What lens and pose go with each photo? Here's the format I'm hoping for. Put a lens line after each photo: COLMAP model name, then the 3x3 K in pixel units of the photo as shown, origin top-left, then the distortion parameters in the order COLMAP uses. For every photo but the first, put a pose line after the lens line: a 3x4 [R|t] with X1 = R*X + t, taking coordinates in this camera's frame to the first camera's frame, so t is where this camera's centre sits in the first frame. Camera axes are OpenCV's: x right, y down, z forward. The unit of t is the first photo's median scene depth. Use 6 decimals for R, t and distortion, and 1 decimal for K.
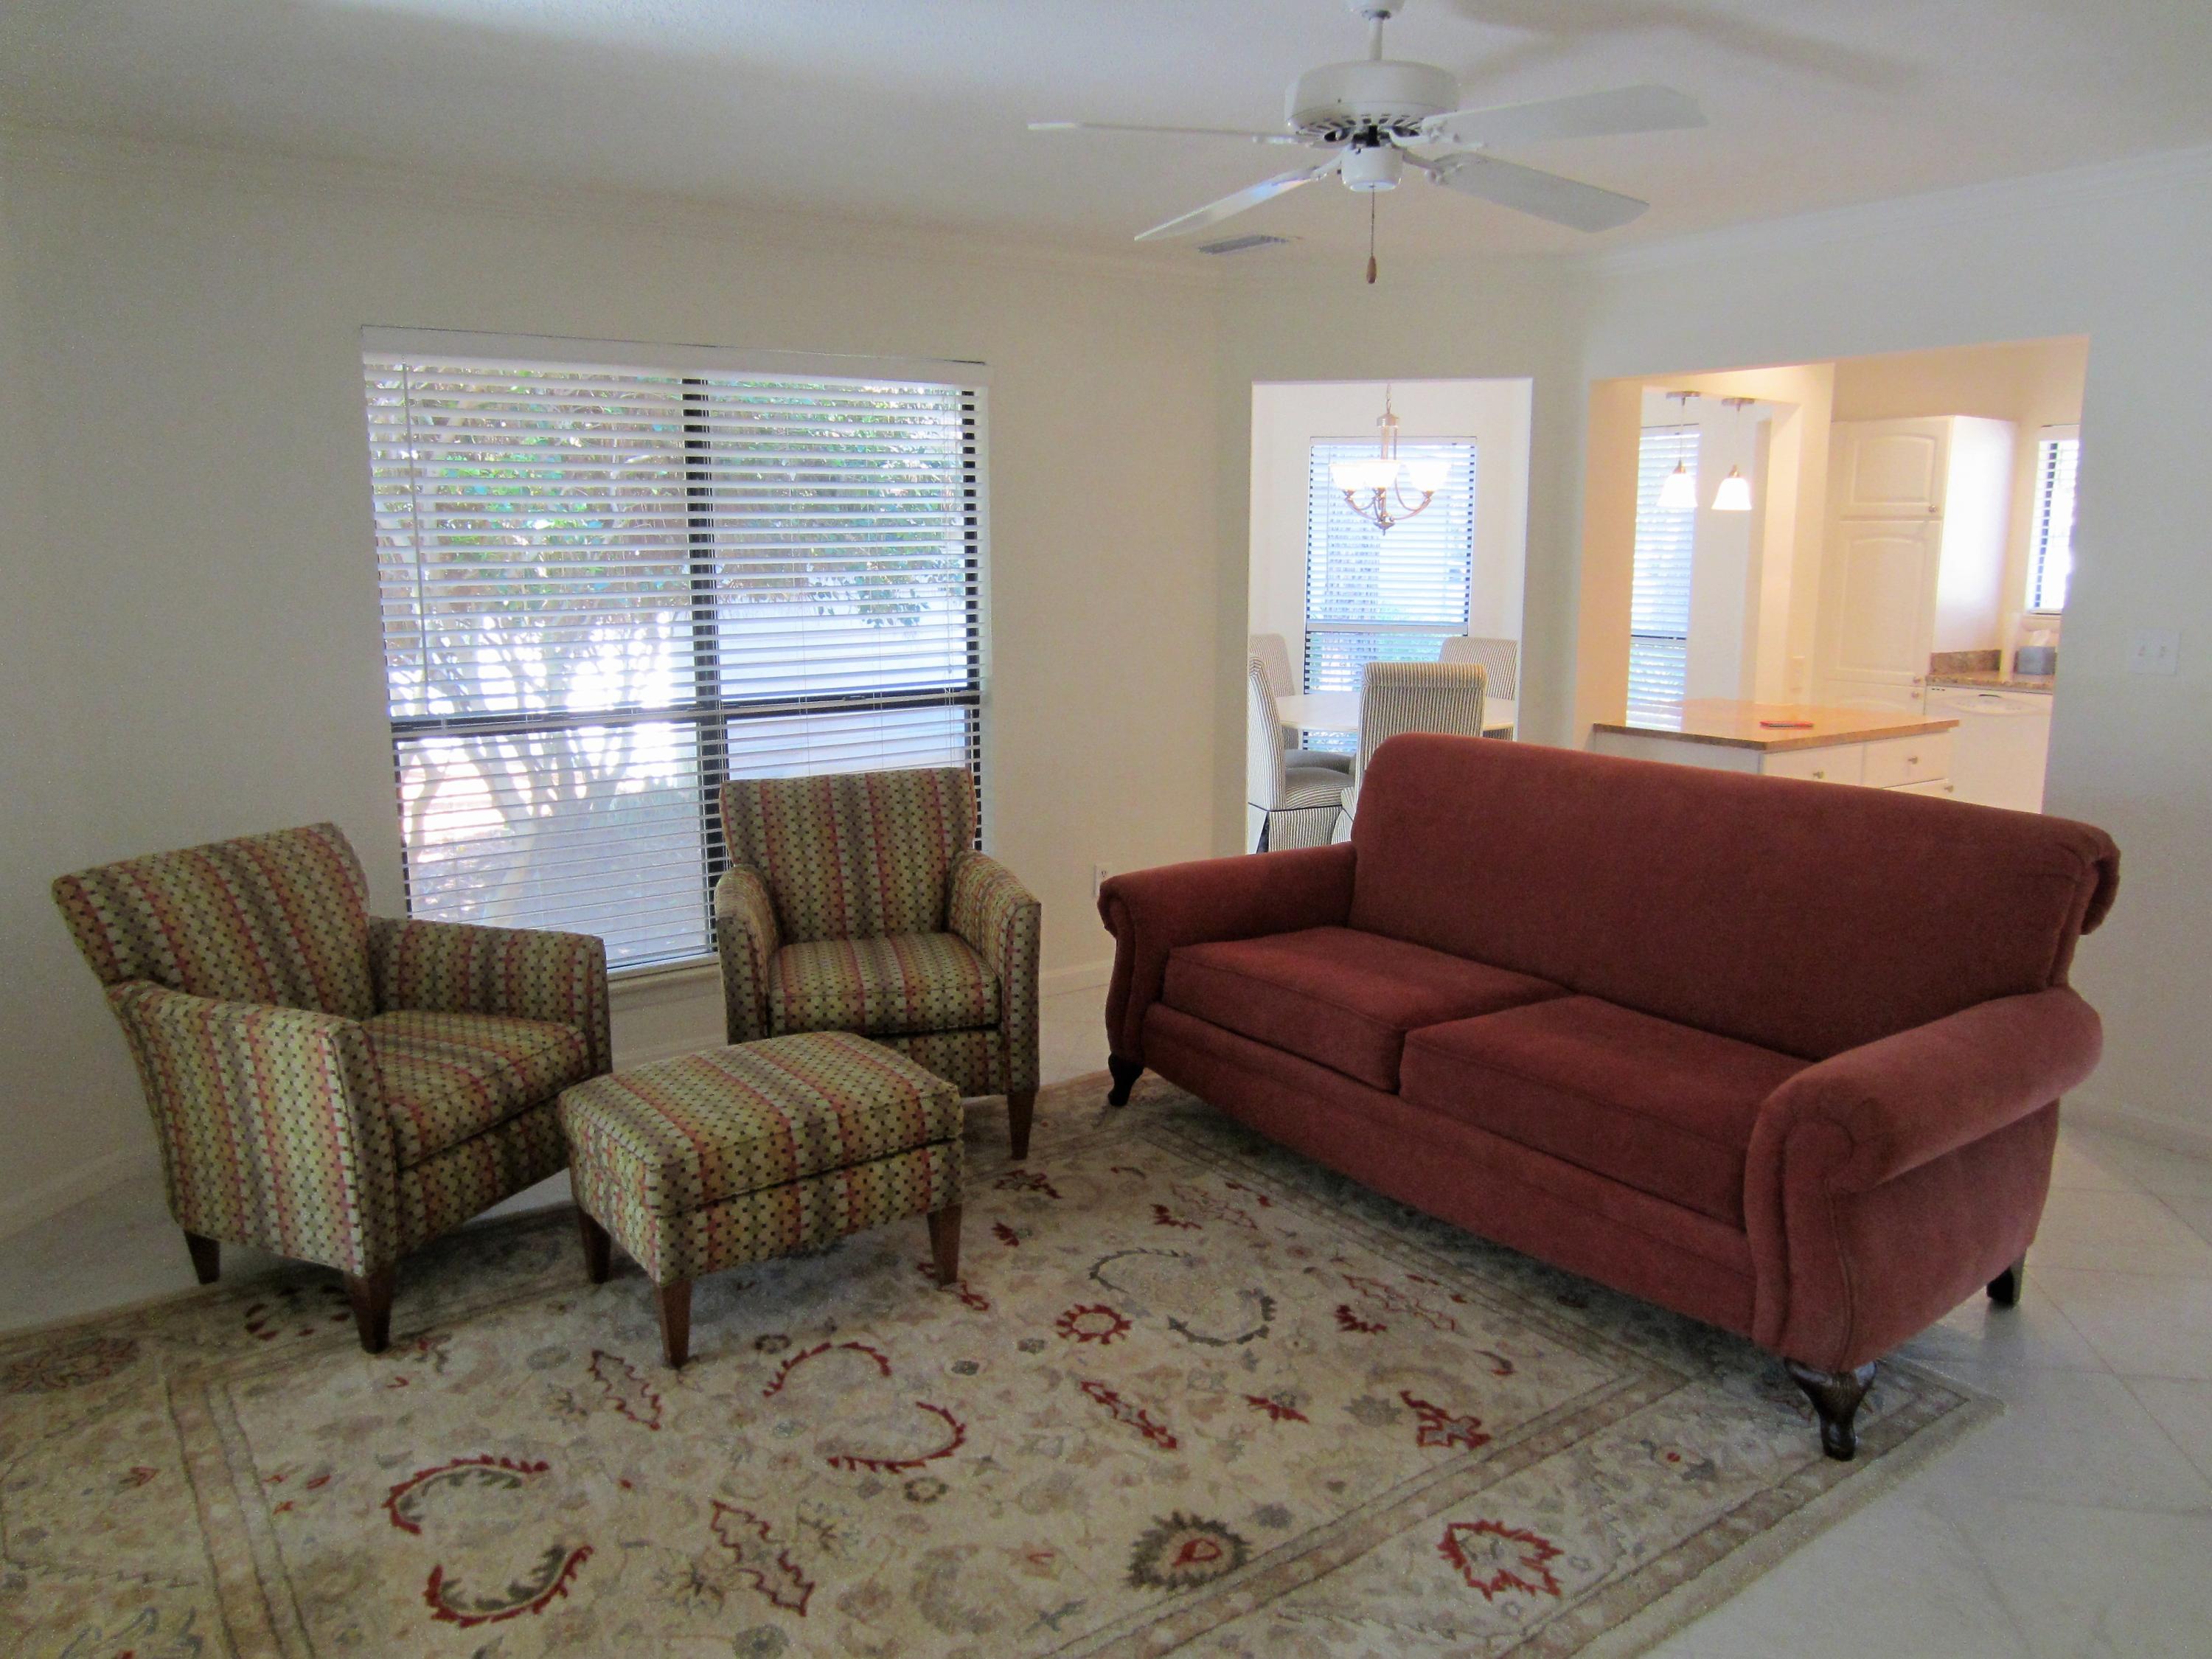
lens RADIAL K [[1604.9, 0, 1106.0], [0, 1604.9, 829.5], [0, 0, 1]] dist [-0.019564, 0.009426]
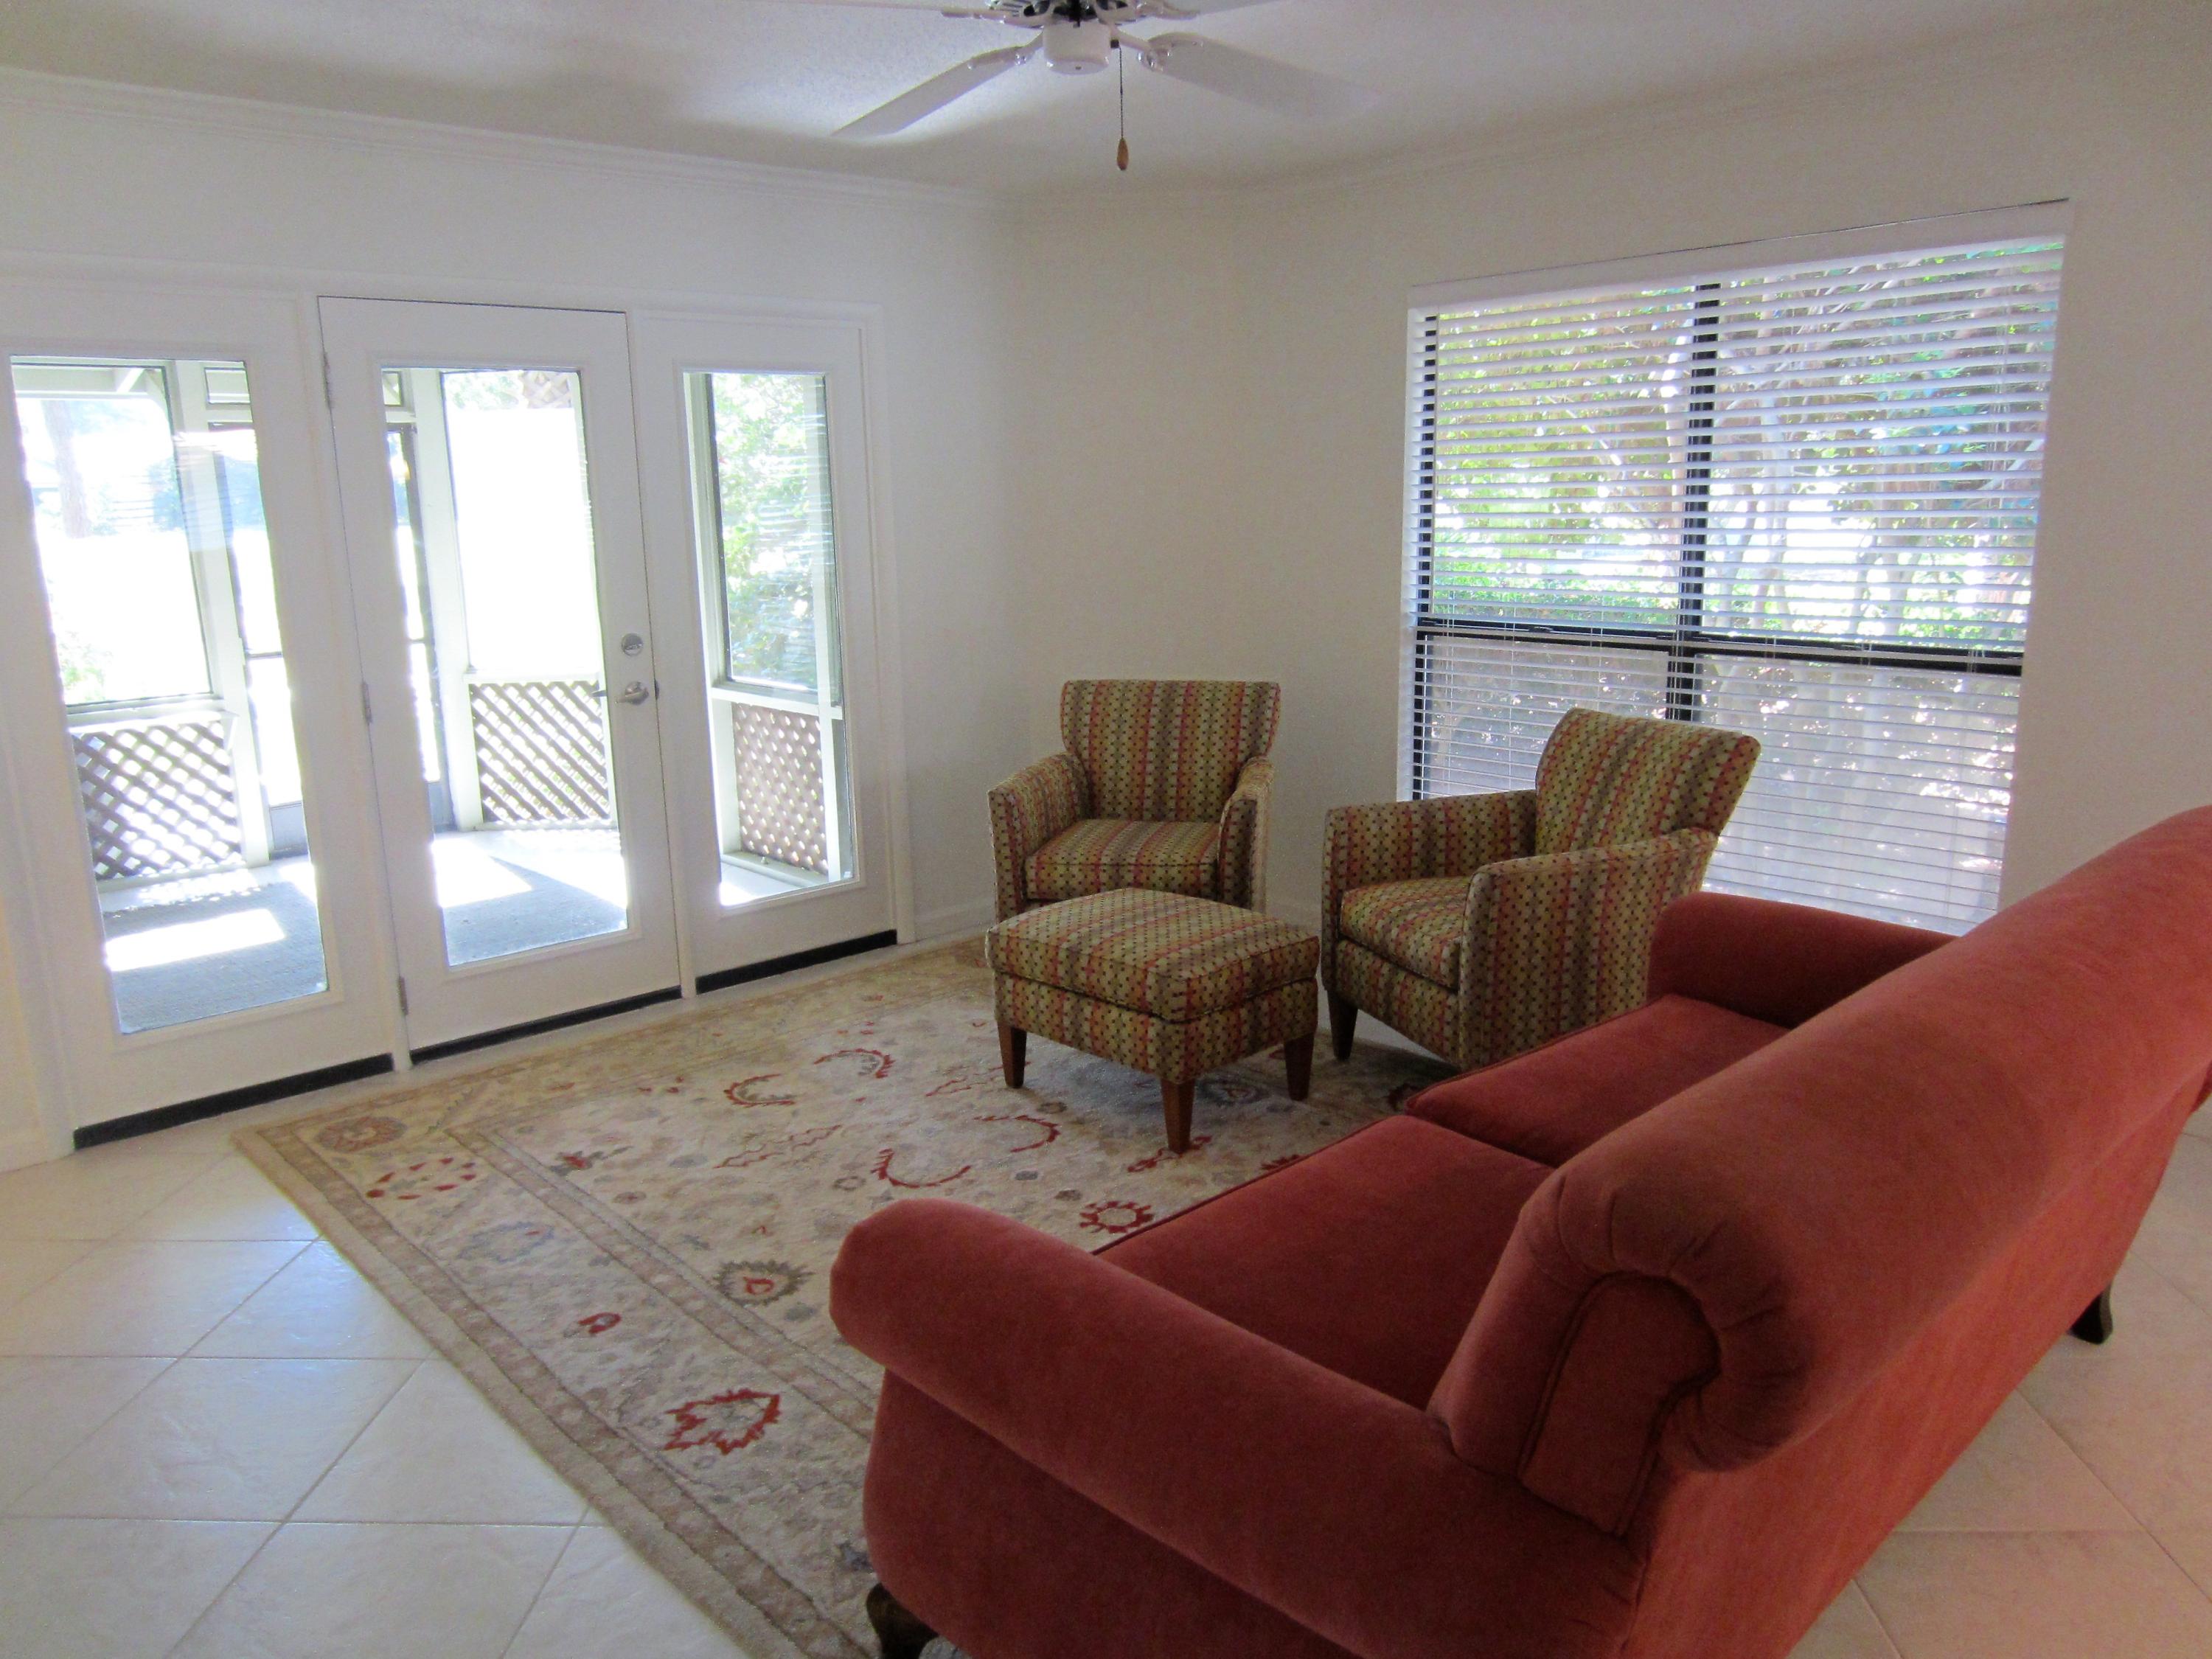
lens RADIAL K [[1601.2, 0, 1100.5], [0, 1601.2, 861.1], [0, 0, 1]] dist [-0.004043, 0.002416]
pose [[0.118091, 0.227918, -0.966493, 1.086149], [-0.151078, 0.966096, 0.209365, -0.155994], [0.981443, 0.121292, 0.148520, 0.912998]]
